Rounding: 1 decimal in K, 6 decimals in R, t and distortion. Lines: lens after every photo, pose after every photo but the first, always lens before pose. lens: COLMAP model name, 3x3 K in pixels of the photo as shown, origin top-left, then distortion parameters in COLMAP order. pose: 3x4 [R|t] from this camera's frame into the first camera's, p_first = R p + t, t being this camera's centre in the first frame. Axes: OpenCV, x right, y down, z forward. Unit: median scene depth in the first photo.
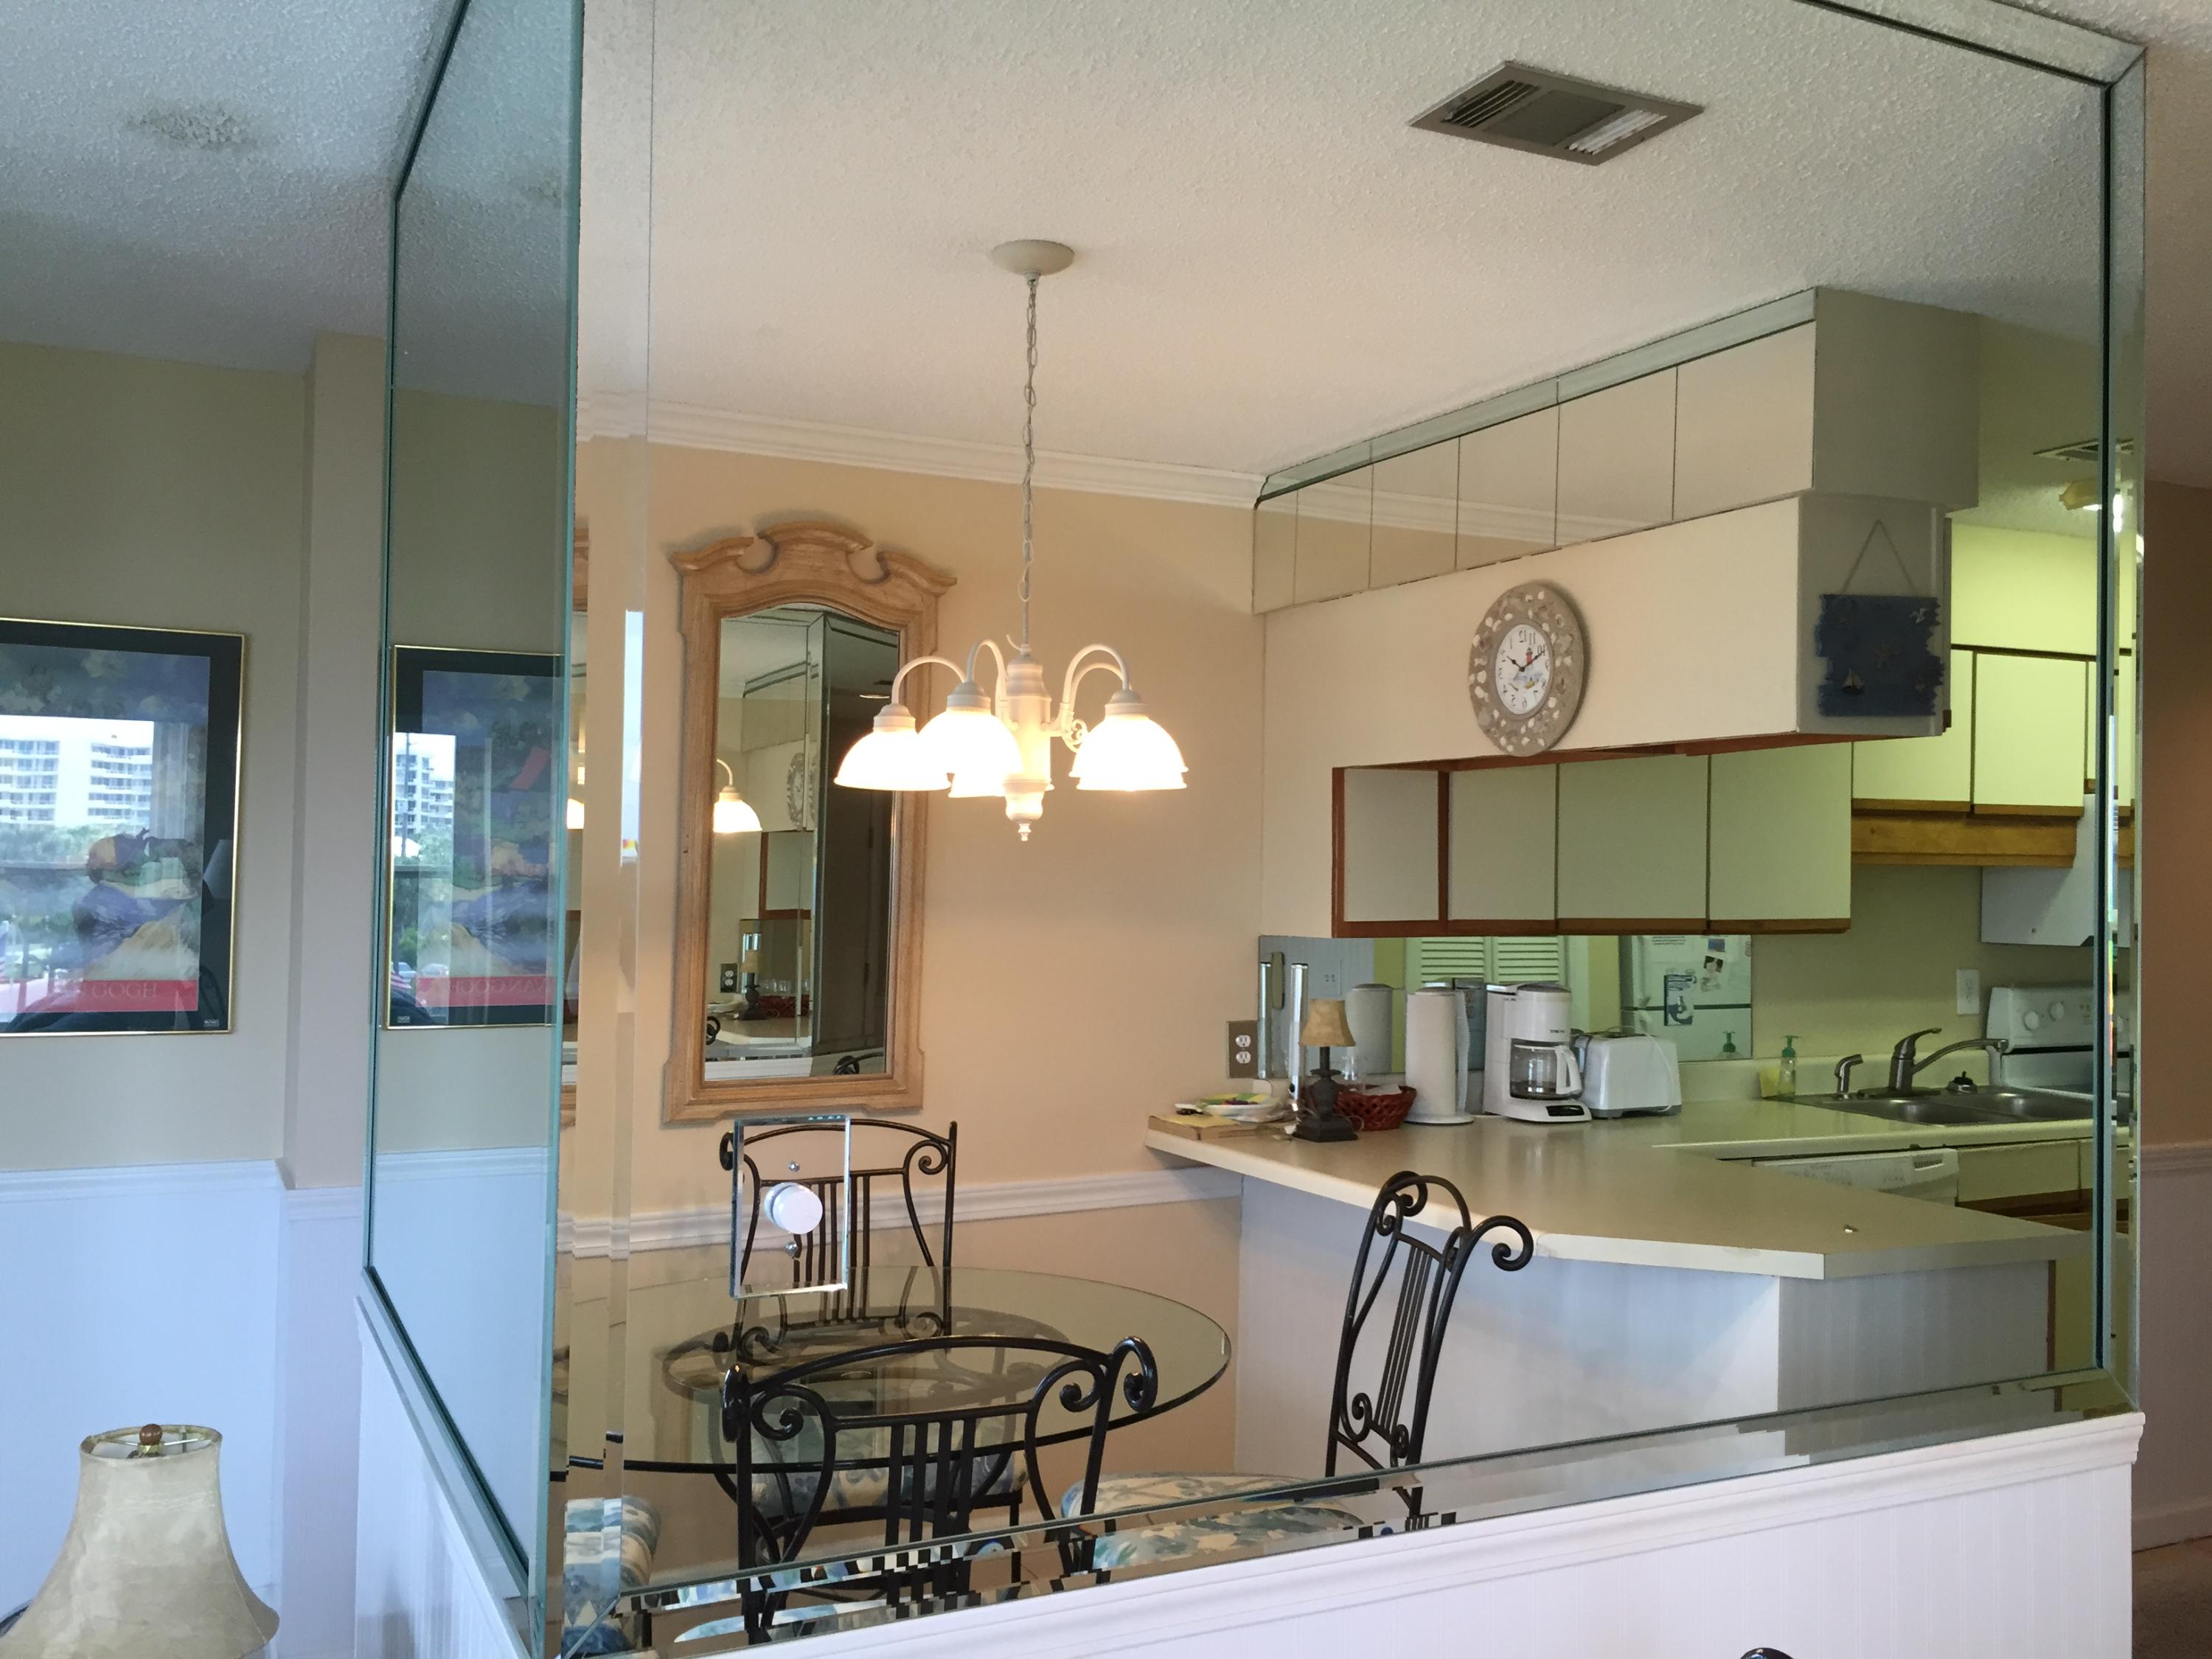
lens RADIAL K [[1904.5, 0, 1106.6], [0, 1904.5, 820.3], [0, 0, 1]] dist [0.087847, -0.134383]
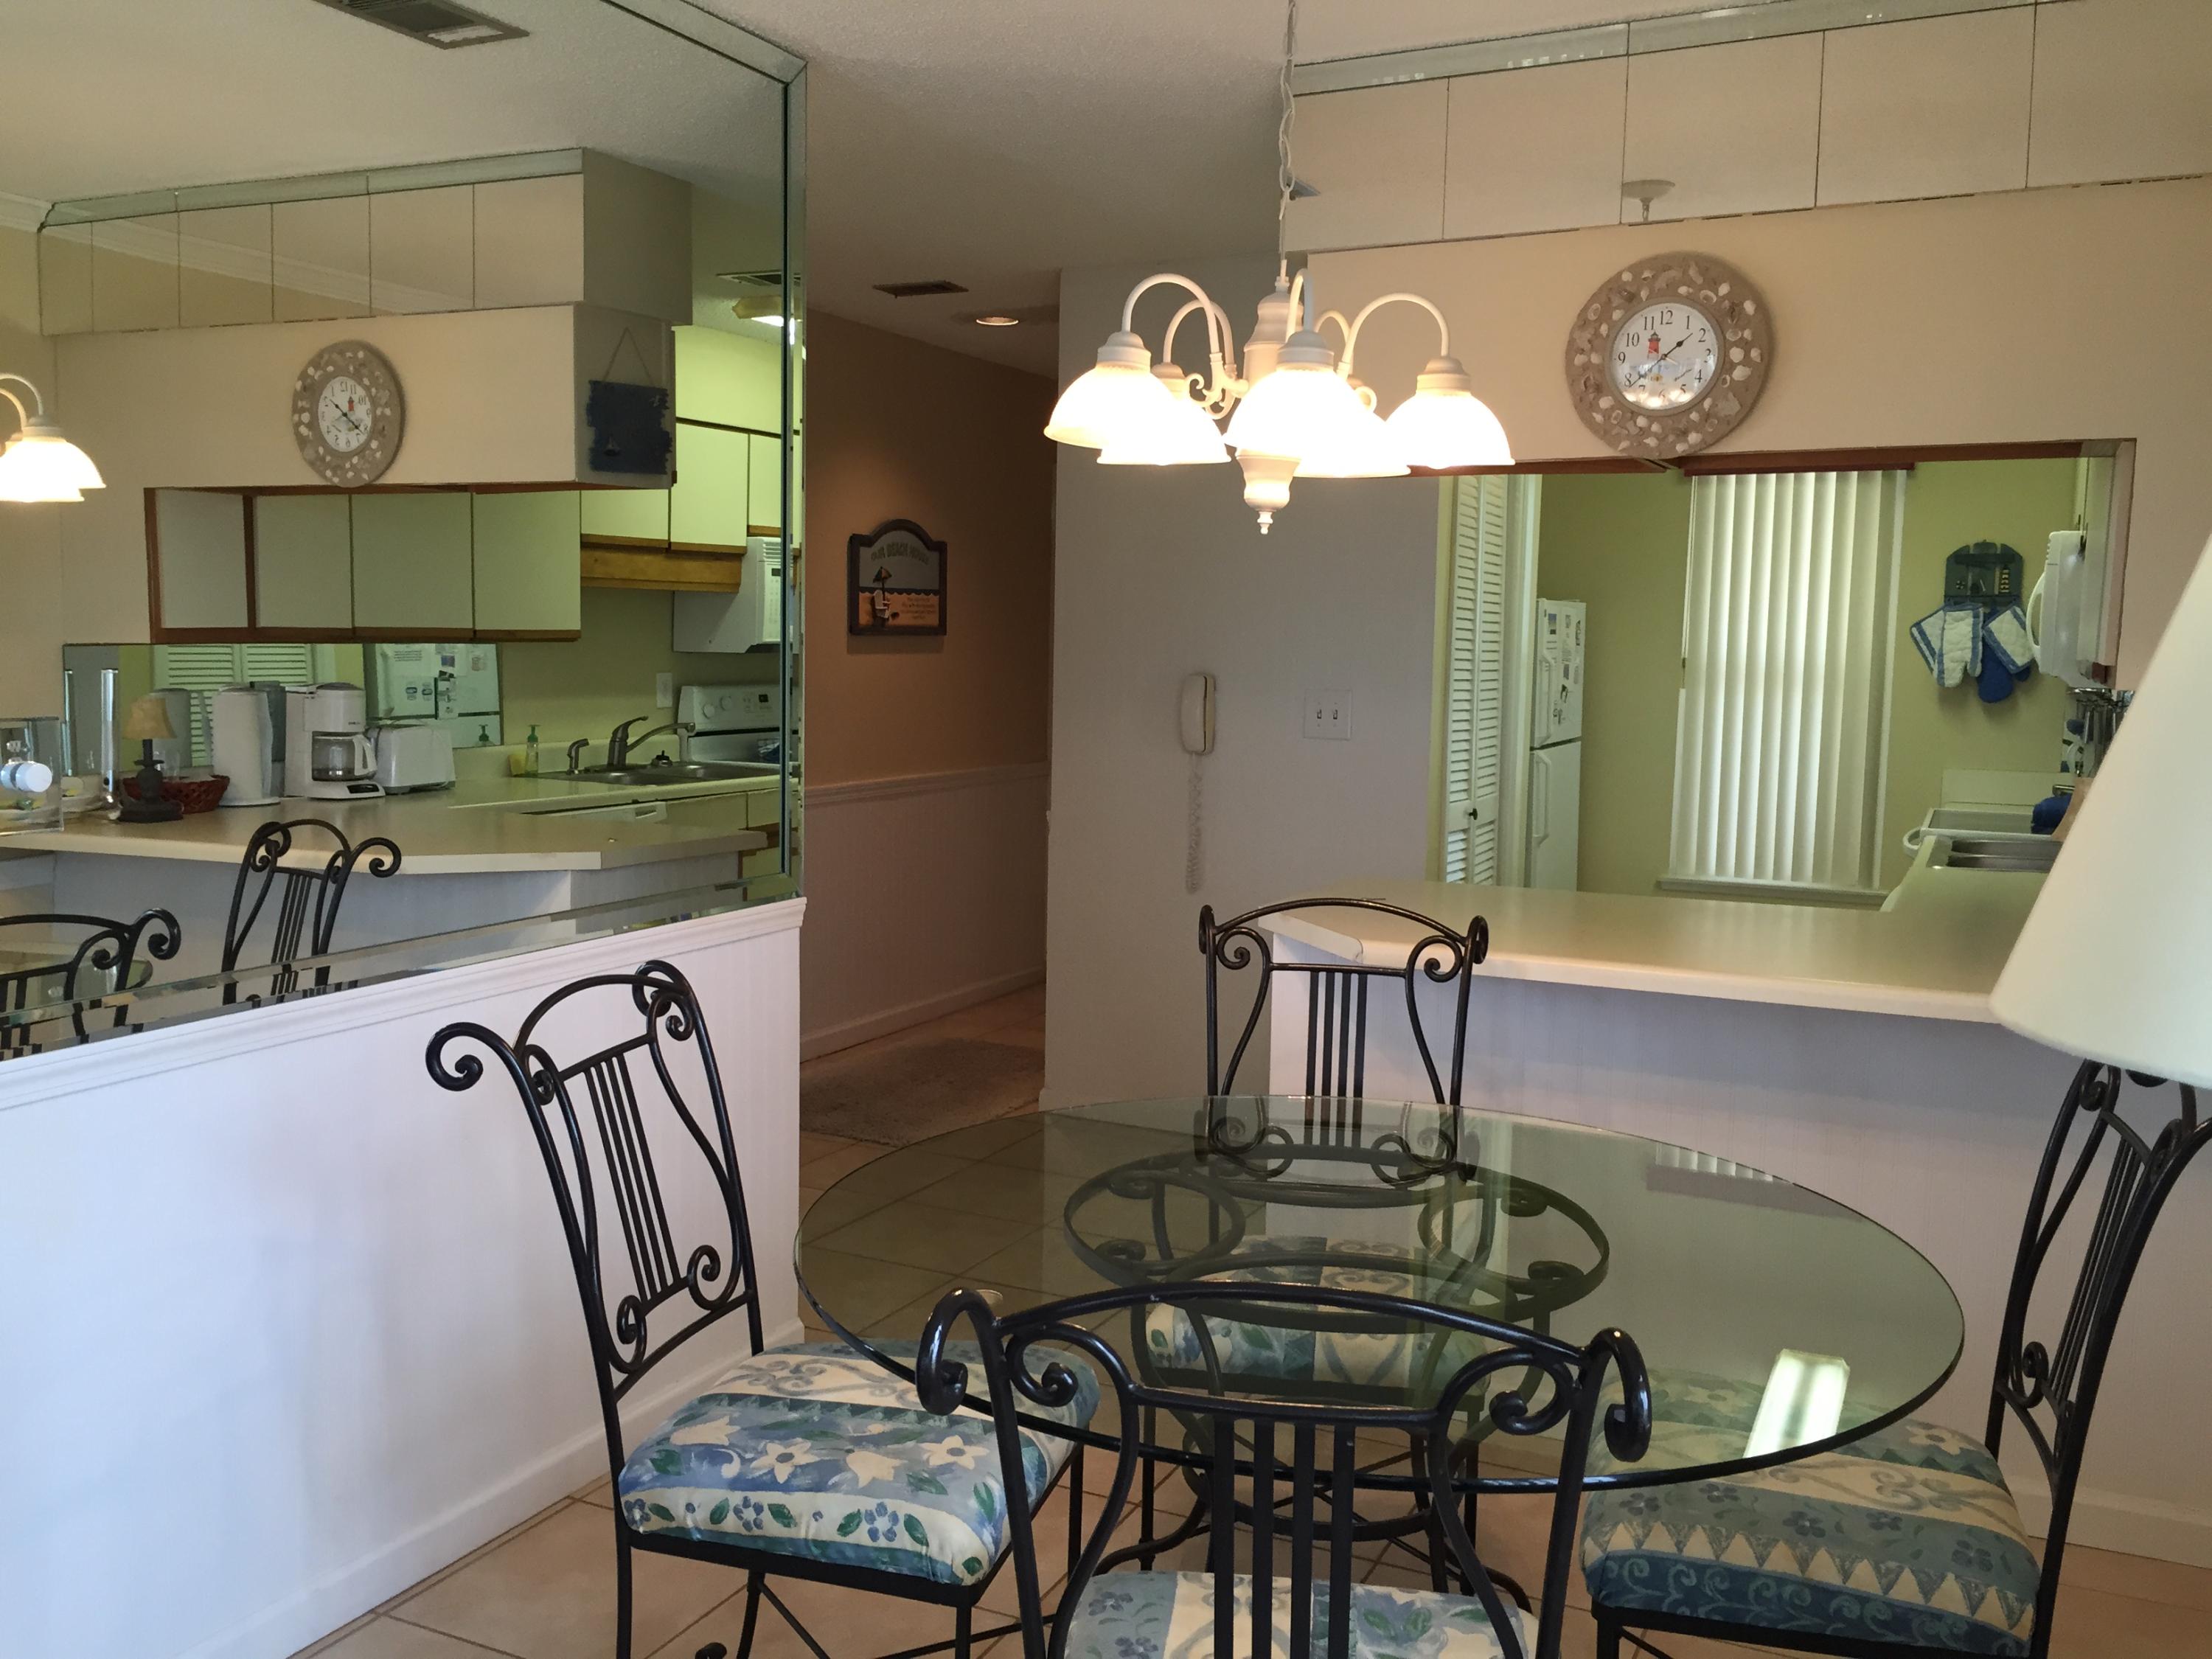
lens RADIAL K [[1904.5, 0, 1106.6], [0, 1904.5, 820.3], [0, 0, 1]] dist [0.087847, -0.134383]
pose [[0.784944, -0.060113, 0.616644, -0.152077], [-0.023809, 0.991620, 0.126975, 0.008467], [-0.619109, -0.114350, 0.776935, -0.245602]]
